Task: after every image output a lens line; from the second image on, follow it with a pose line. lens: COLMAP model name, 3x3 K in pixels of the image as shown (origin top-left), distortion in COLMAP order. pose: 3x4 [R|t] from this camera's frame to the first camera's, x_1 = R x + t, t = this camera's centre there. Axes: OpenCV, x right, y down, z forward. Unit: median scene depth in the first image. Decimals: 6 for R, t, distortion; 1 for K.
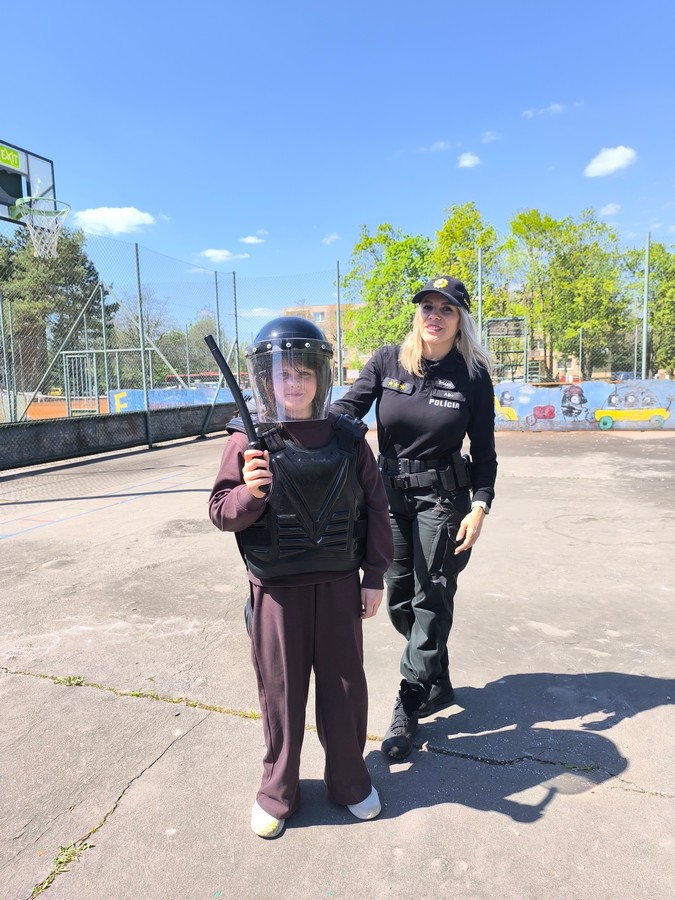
lens RADIAL K [[595.1, 0, 337.5], [0, 595.1, 450.0], [0, 0, 1]] dist [0.002416, 0.001494]
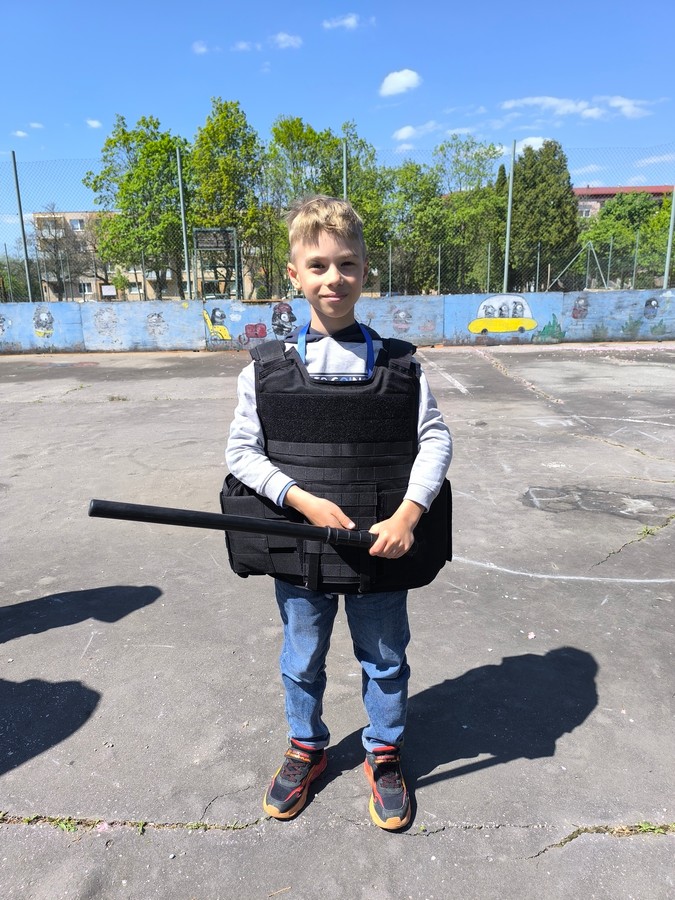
lens RADIAL K [[586.8, 0, 337.5], [0, 586.8, 450.0], [0, 0, 1]] dist [0.004346, 0.000072]
pose [[0.955425, -0.064855, 0.288024, 0.184725], [0.026069, 0.990295, 0.136513, 0.002813], [-0.294082, -0.122920, 0.947843, 0.020917]]
